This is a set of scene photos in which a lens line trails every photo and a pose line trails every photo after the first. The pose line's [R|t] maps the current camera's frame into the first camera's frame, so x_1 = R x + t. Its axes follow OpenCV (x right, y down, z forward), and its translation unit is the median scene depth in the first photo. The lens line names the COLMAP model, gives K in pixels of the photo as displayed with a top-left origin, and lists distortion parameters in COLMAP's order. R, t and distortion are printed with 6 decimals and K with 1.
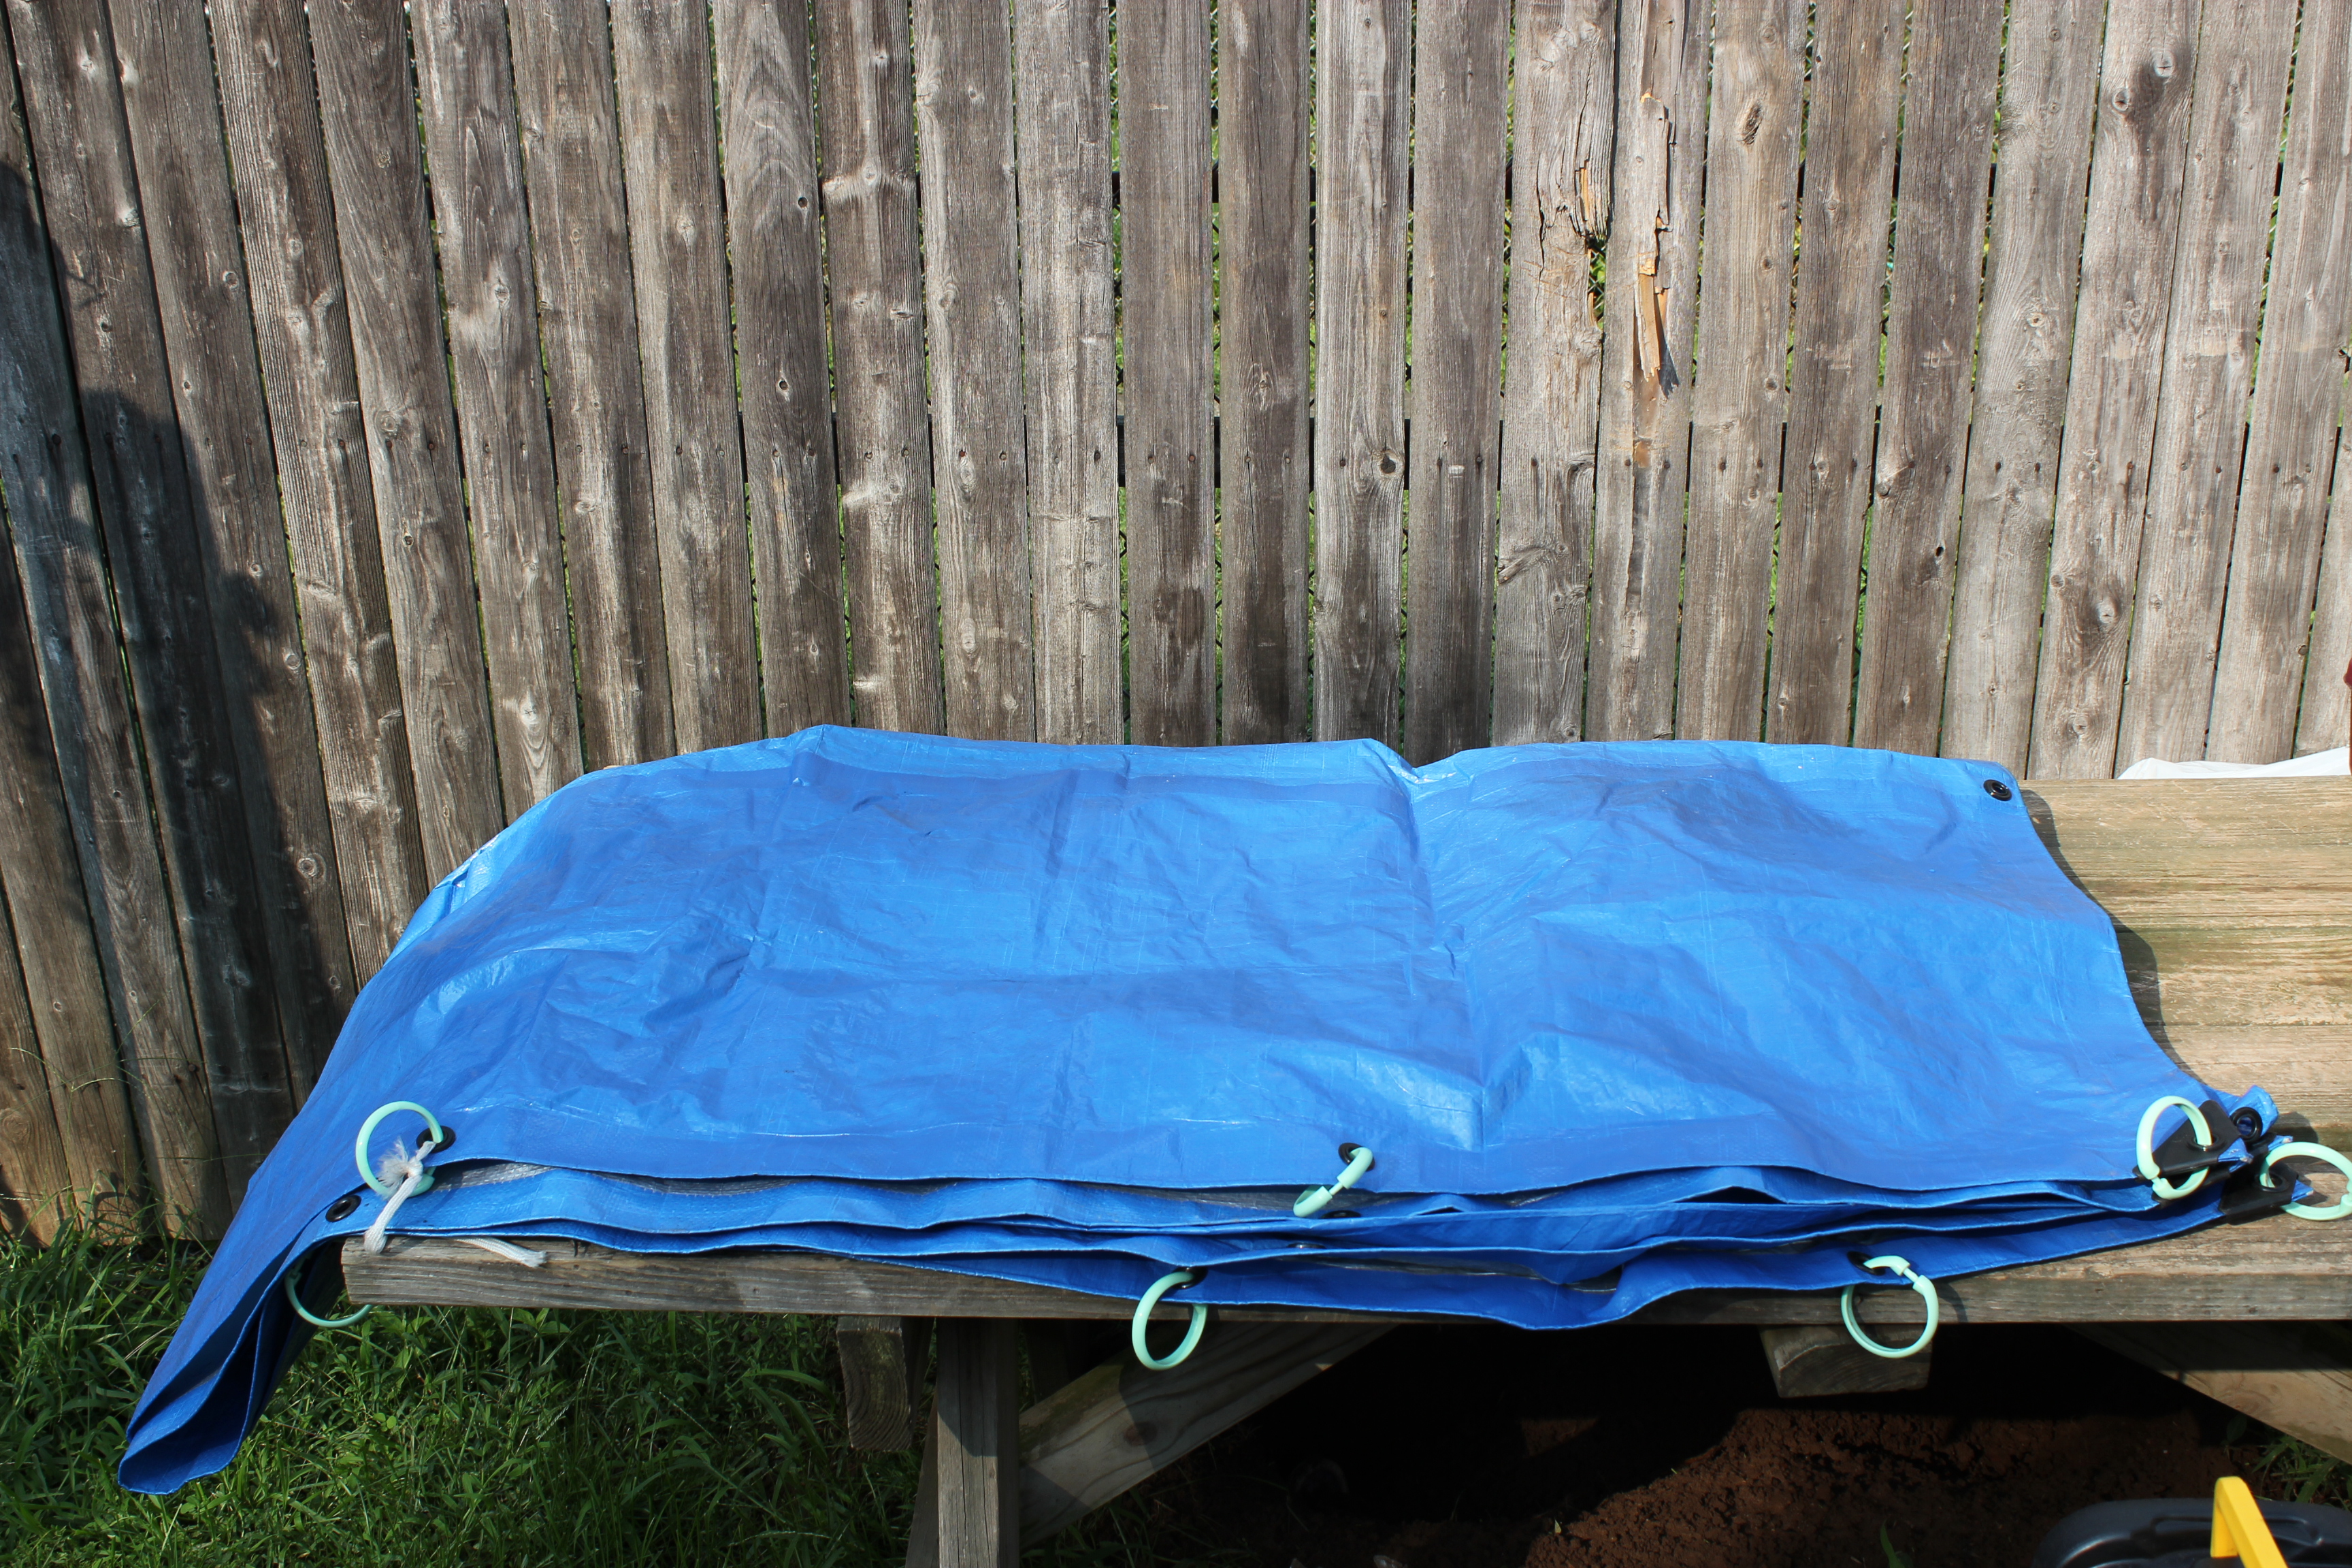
lens RADIAL K [[2628.3, 0, 1175.7], [0, 2628.3, 789.1], [0, 0, 1]] dist [-0.091139, 0.000000]
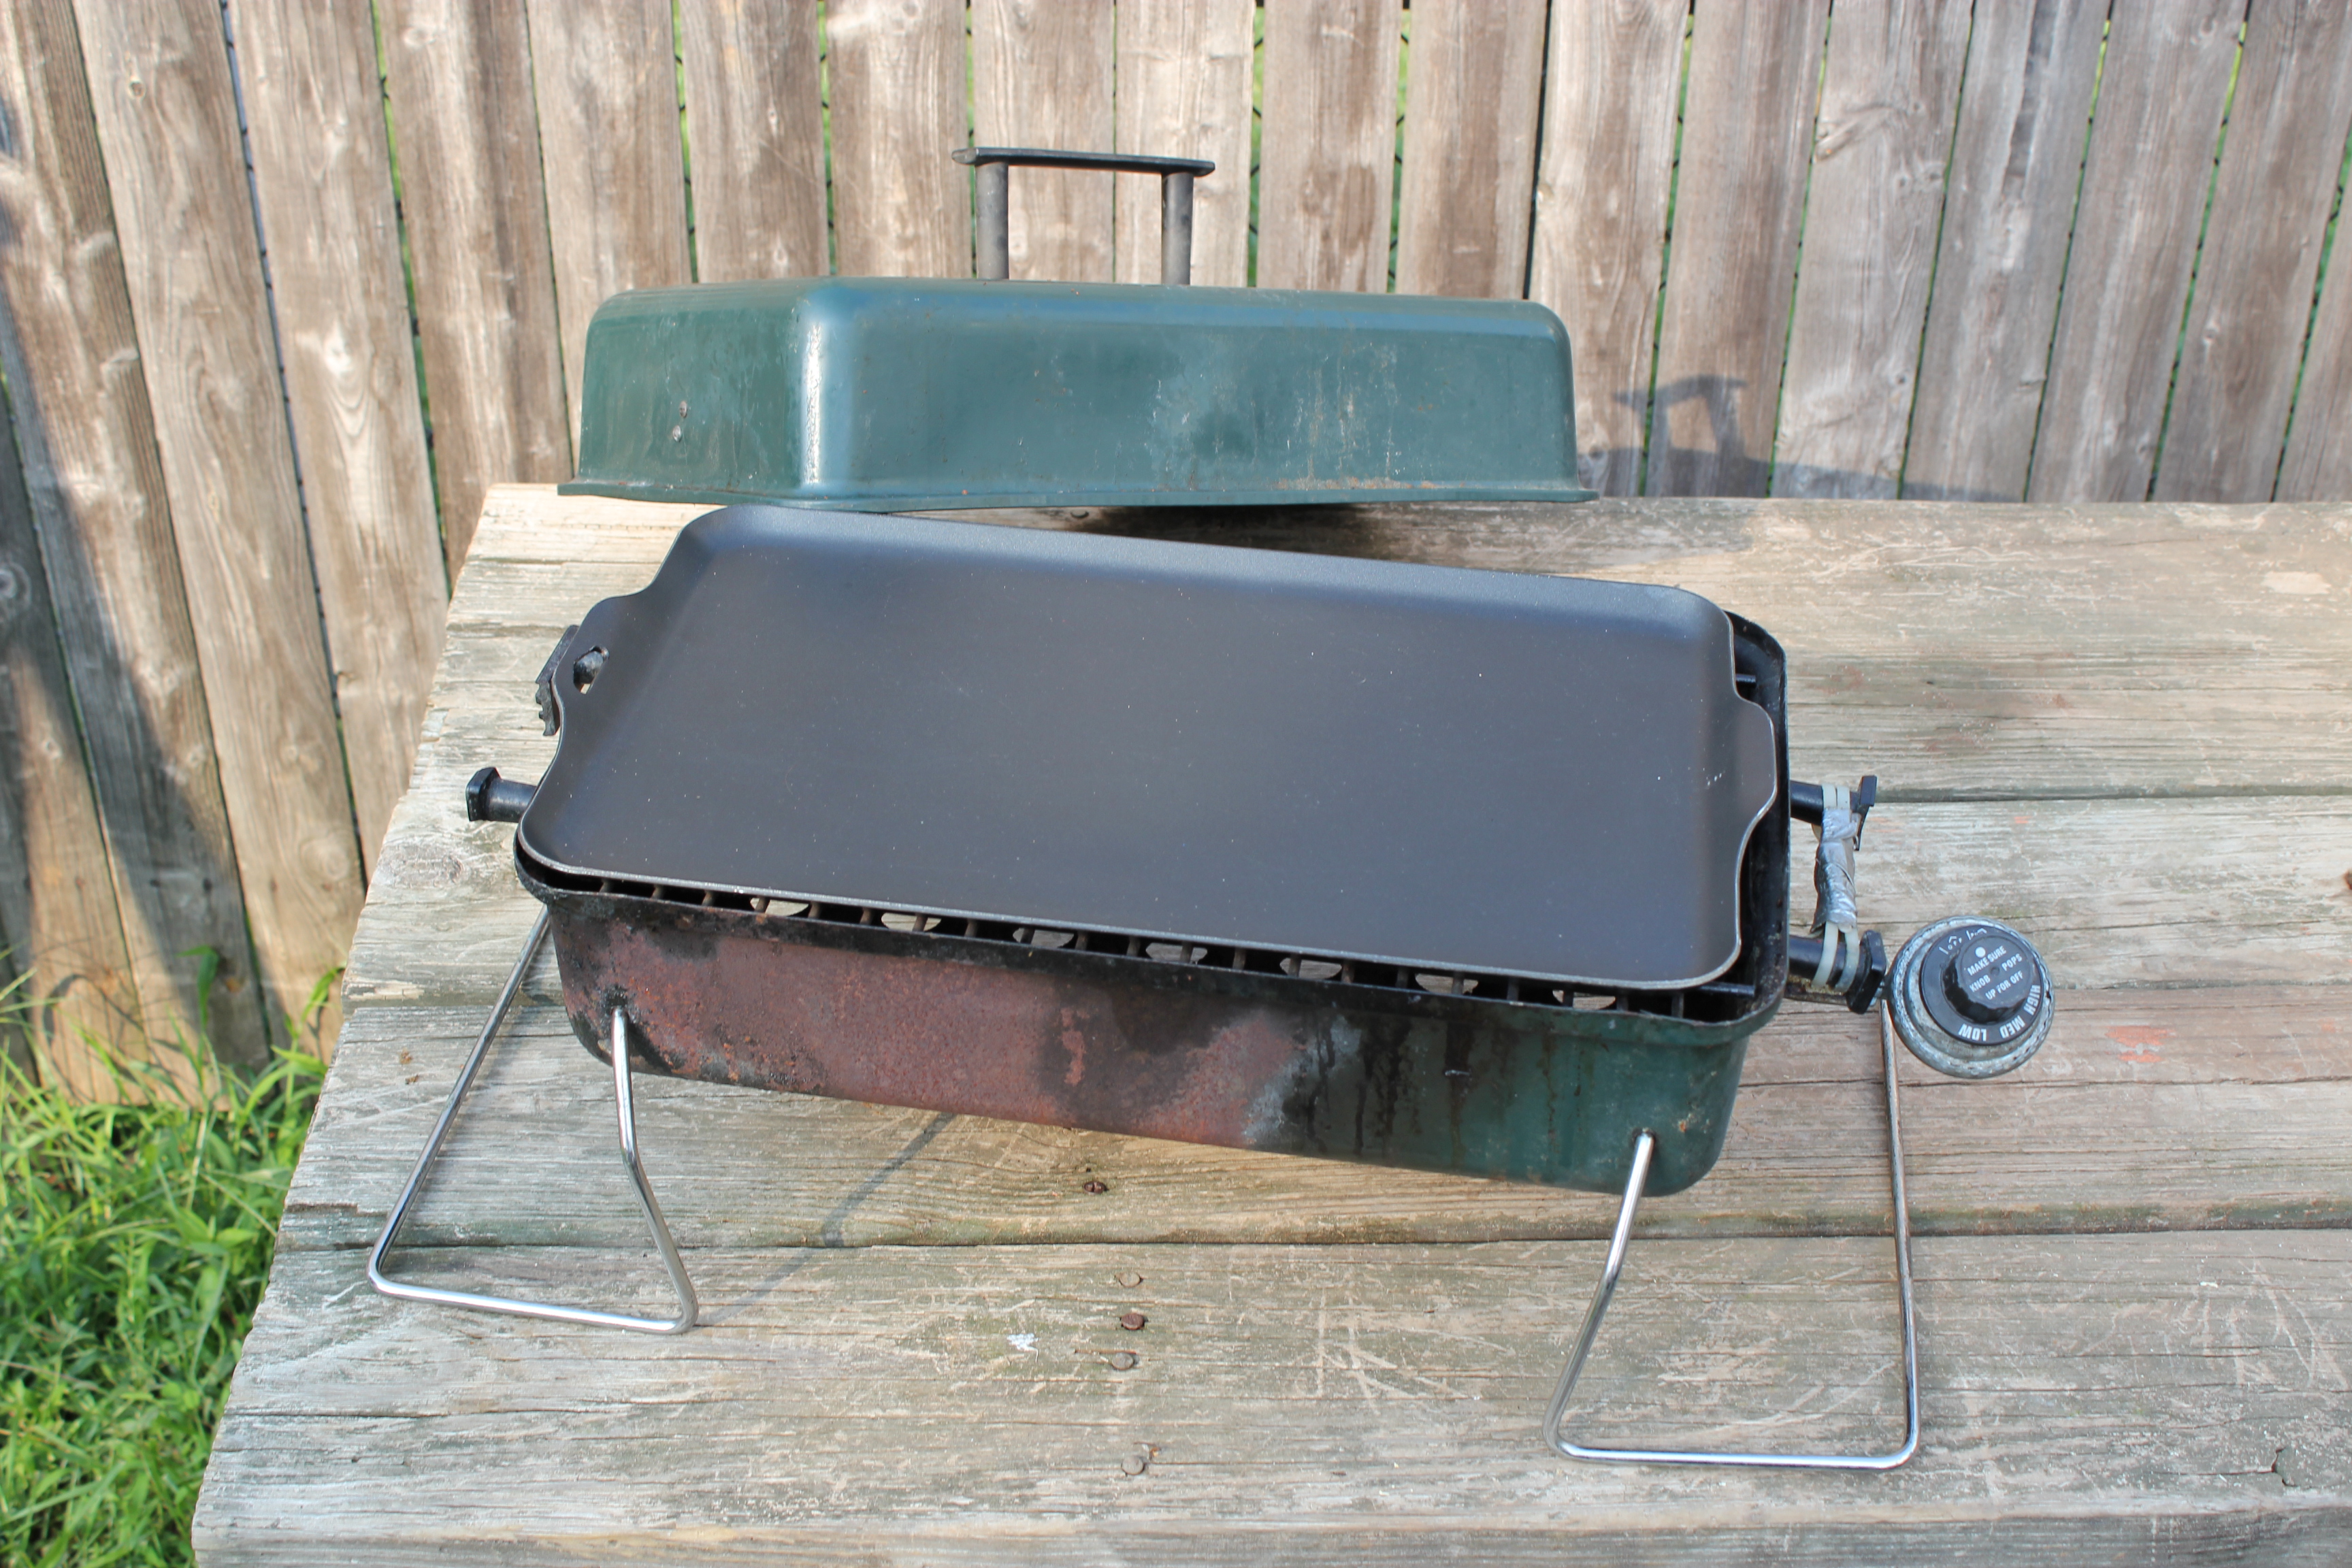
lens RADIAL K [[3036.4, 0, 1164.6], [0, 3036.4, 784.0], [0, 0, 1]] dist [-0.039872, 0.000000]
pose [[0.997767, -0.010682, 0.065925, -0.094311], [-0.001851, 0.982323, 0.187187, -0.066235], [-0.066759, -0.186891, 0.980110, 0.230969]]
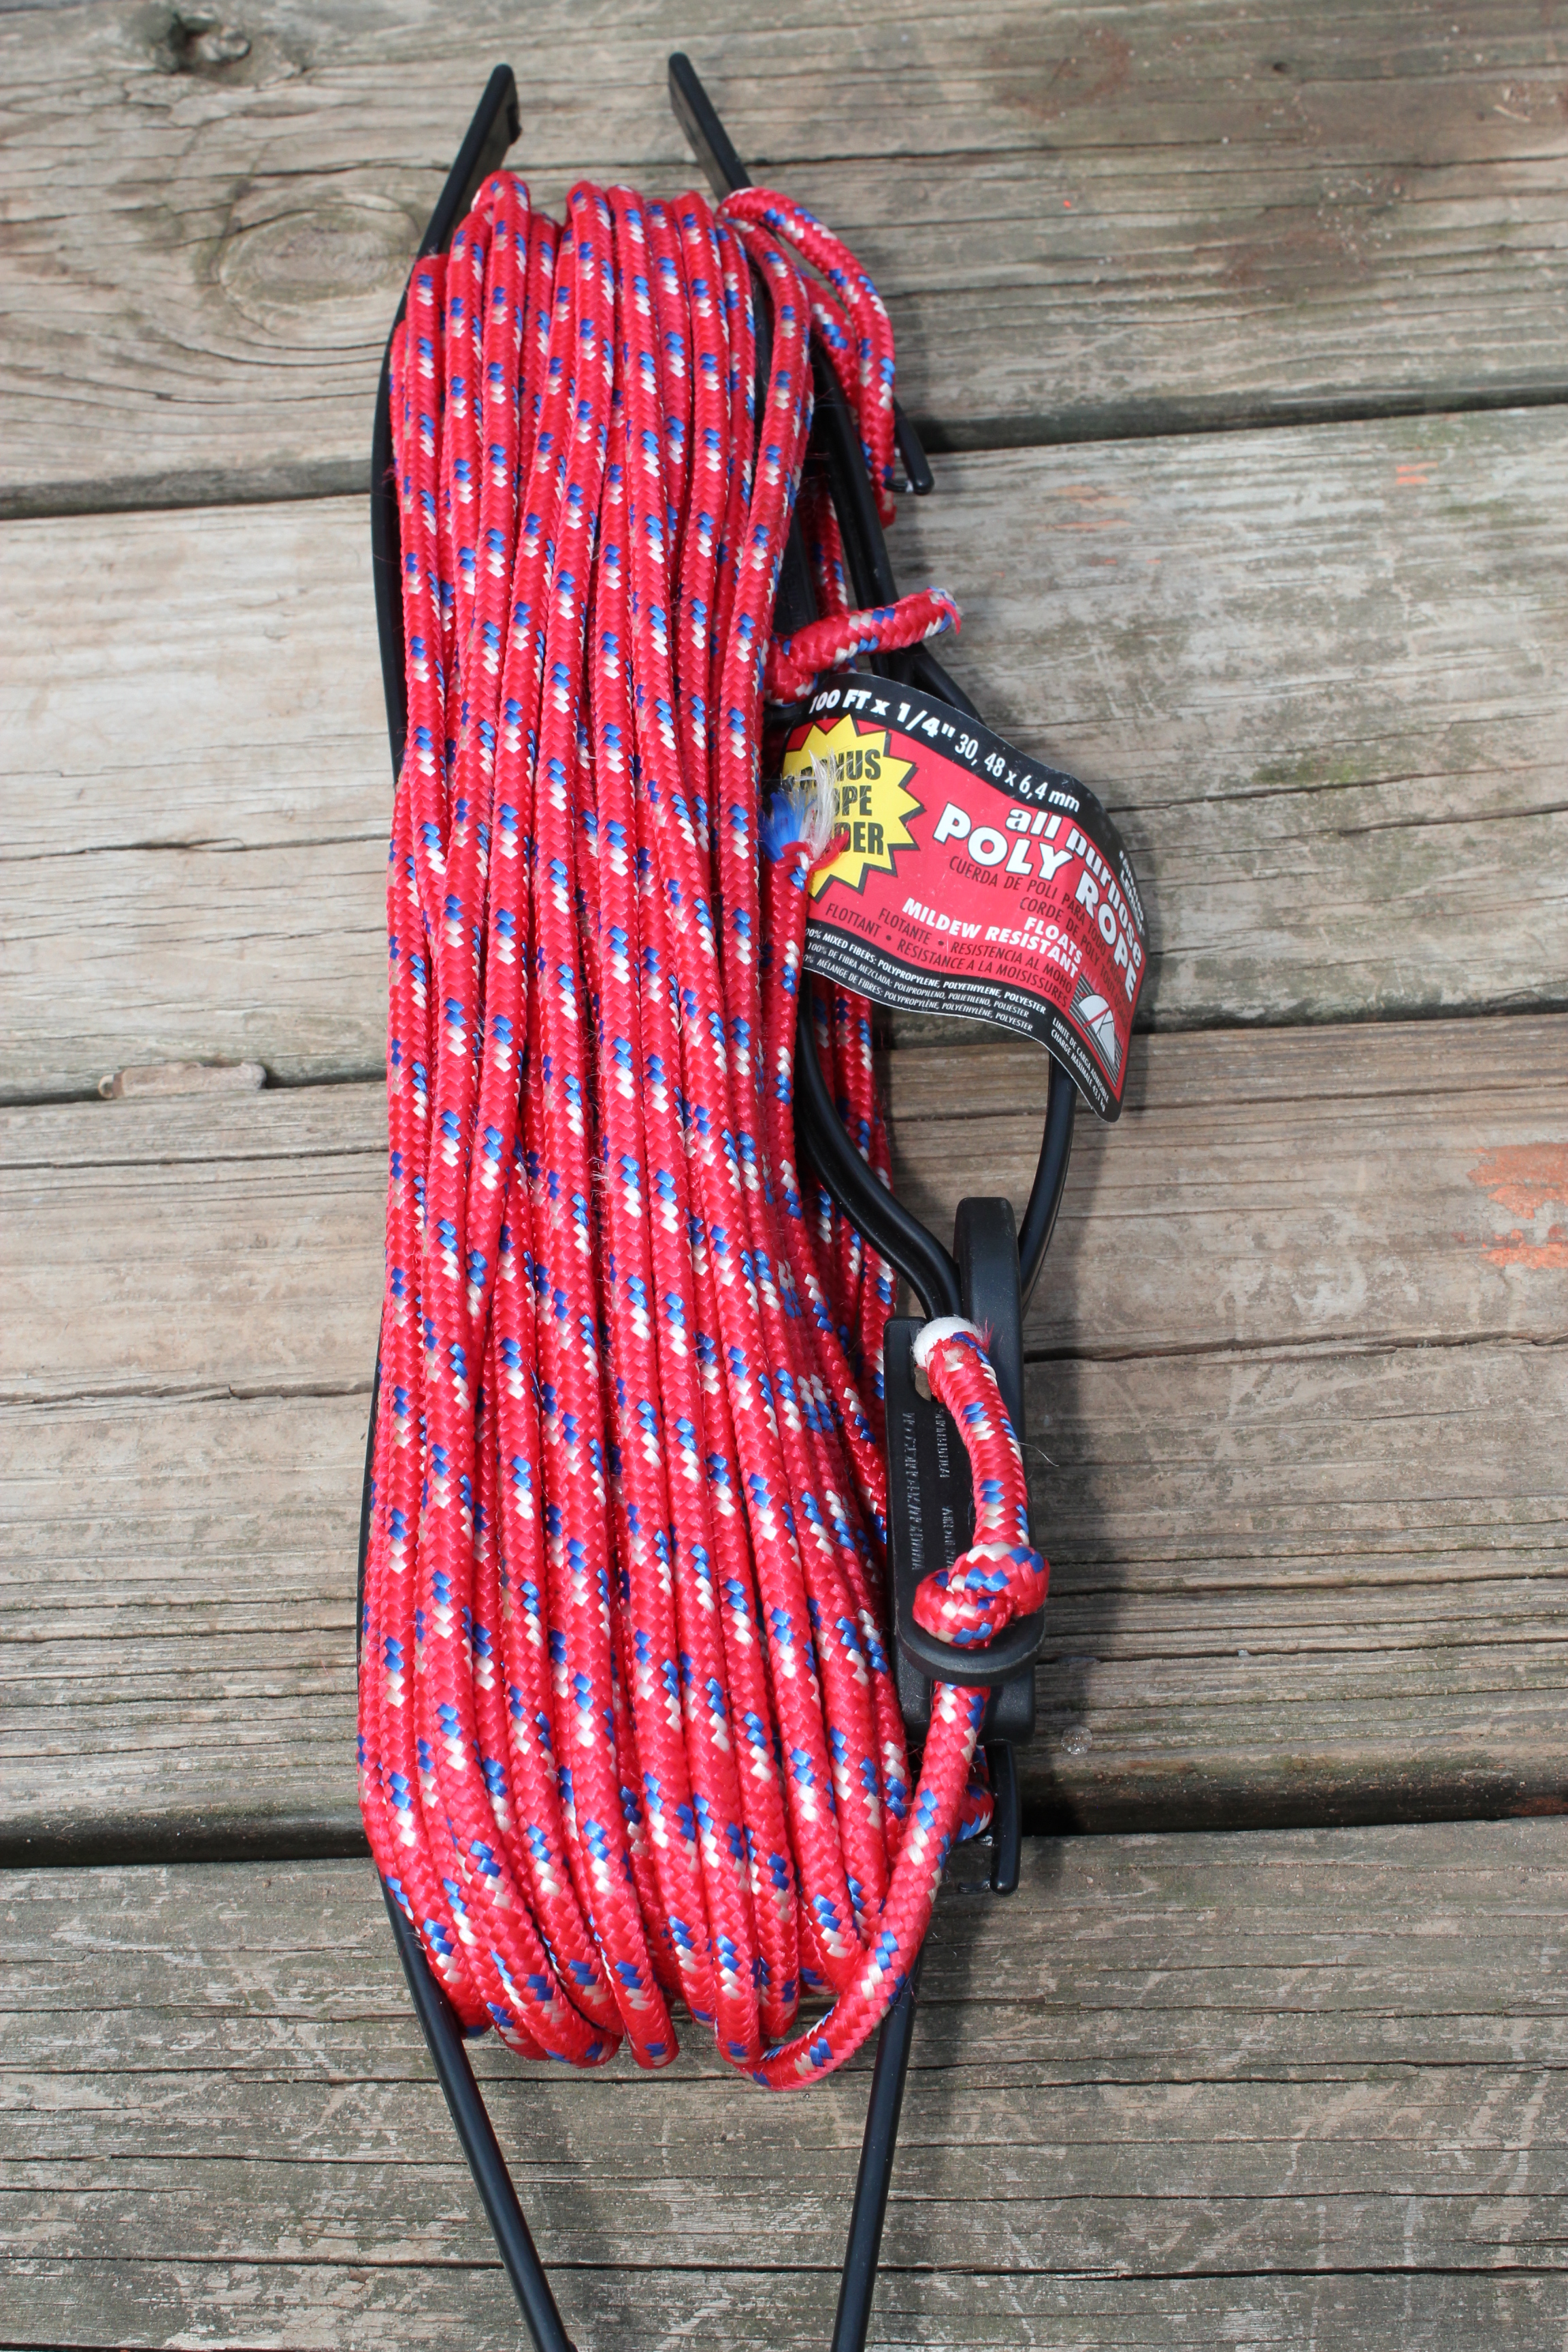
lens RADIAL K [[3355.4, 0, 782.0], [0, 3355.4, 1176.4], [0, 0, 1]] dist [-0.048537, 0.000000]
pose [[0.996111, -0.076457, -0.043792, 0.059090], [0.087338, 0.791112, 0.605404, -0.077187], [-0.011643, -0.606874, 0.794713, 0.524386]]
